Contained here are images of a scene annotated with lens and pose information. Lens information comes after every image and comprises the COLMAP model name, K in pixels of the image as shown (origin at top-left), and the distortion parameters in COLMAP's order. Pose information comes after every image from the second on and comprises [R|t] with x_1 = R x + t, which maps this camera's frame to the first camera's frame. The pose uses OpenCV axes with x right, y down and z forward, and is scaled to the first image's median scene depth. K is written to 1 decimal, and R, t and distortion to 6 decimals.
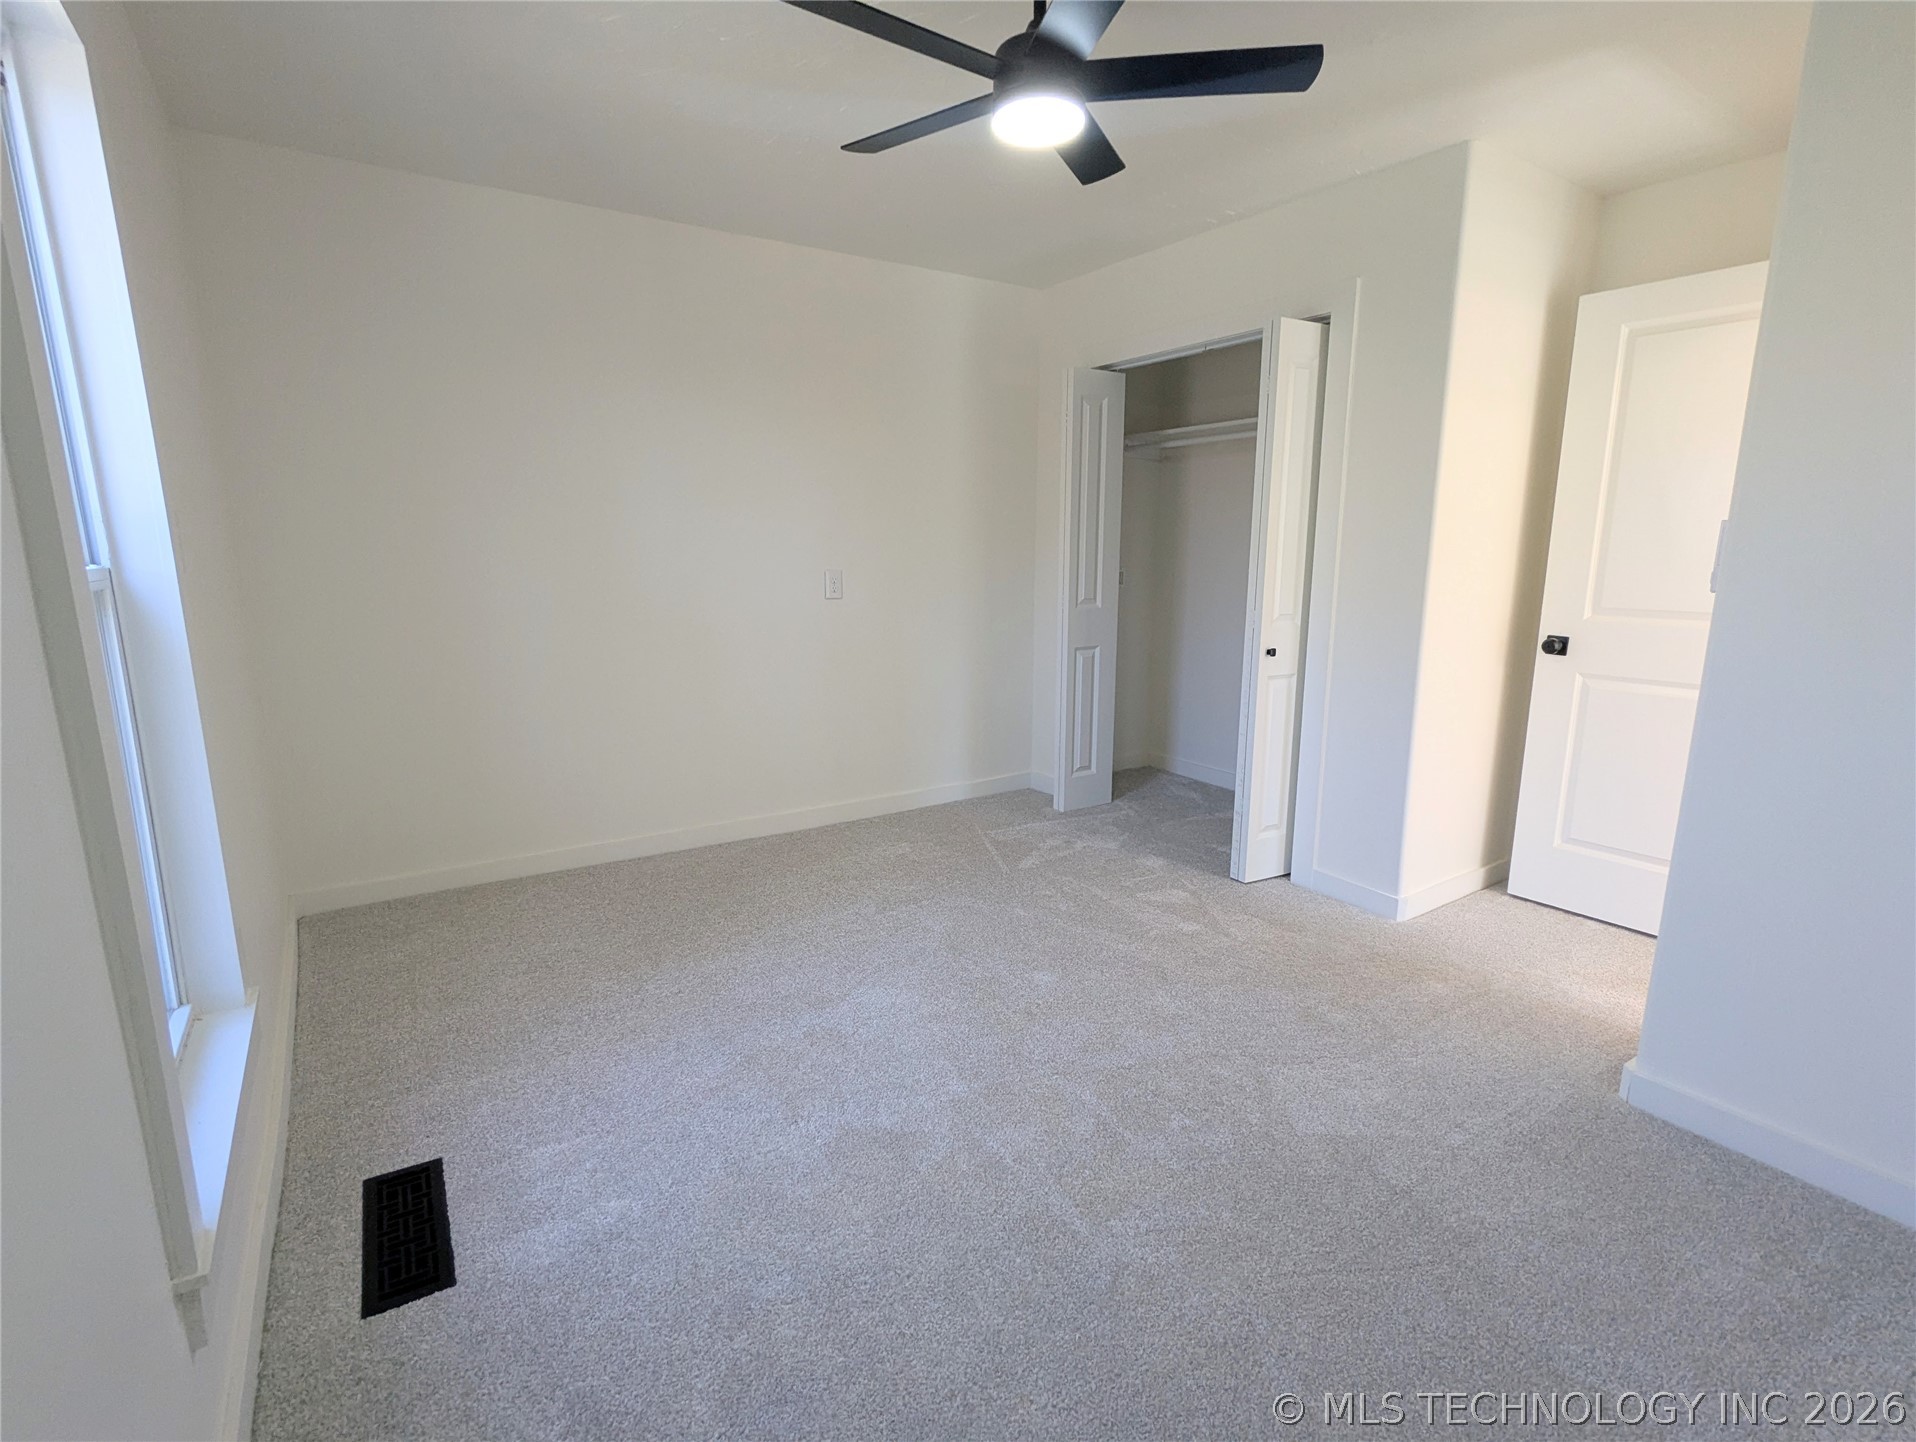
lens RADIAL K [[898.4, 0, 954.3], [0, 898.4, 724.4], [0, 0, 1]] dist [-0.005838, -0.000985]
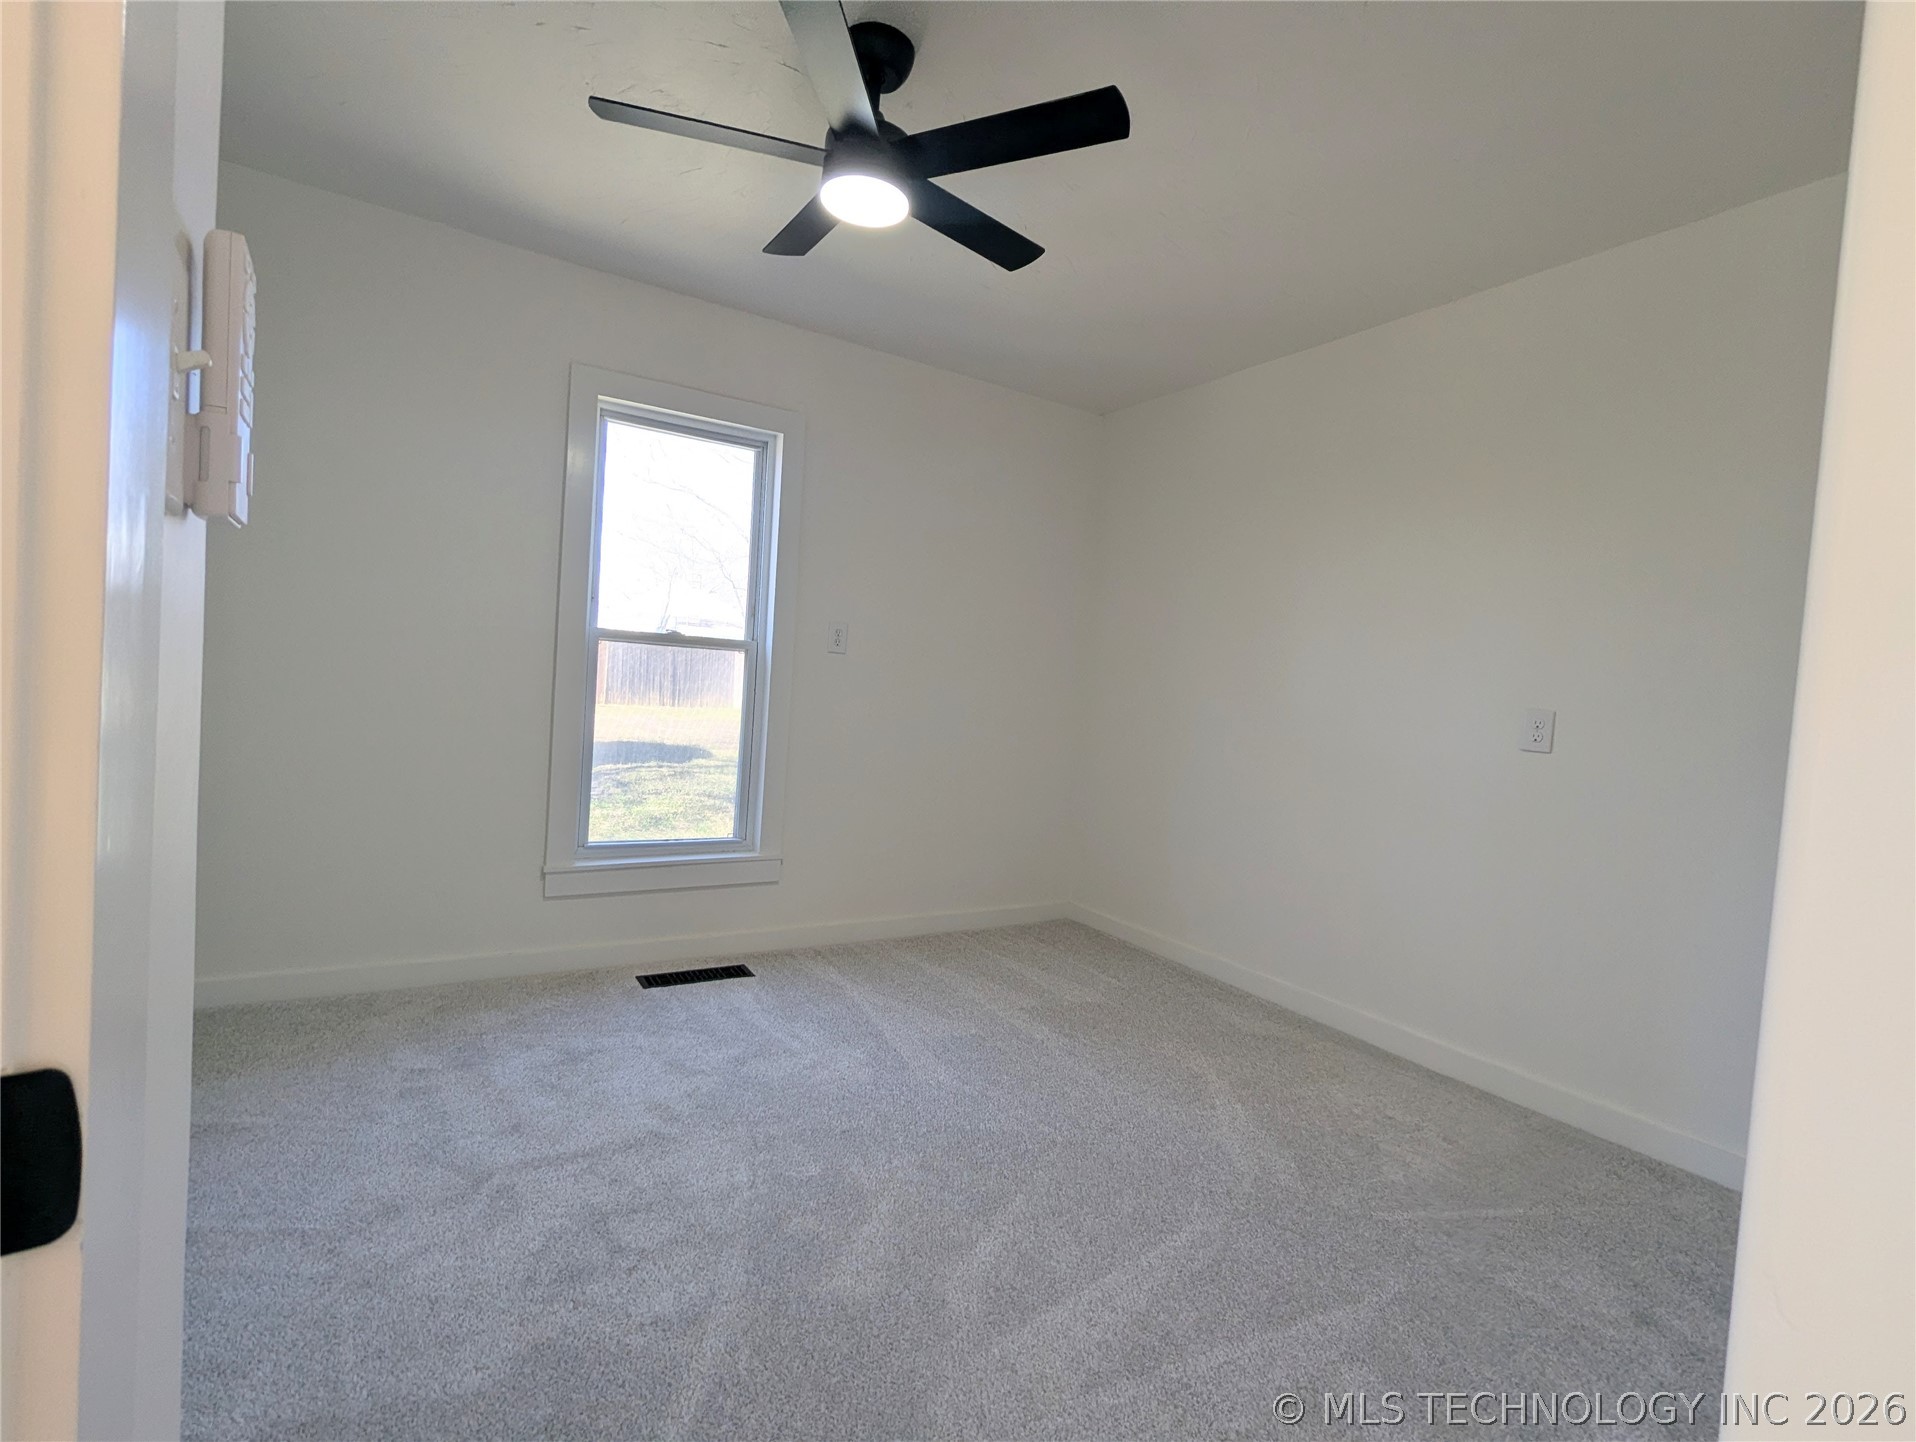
lens RADIAL K [[898.4, 0, 954.3], [0, 898.4, 724.4], [0, 0, 1]] dist [-0.005838, -0.000985]
pose [[-0.027870, 0.037773, -0.998898, 0.654112], [-0.254047, 0.966208, 0.043625, -0.096003], [0.966790, 0.254983, -0.017332, 0.718580]]
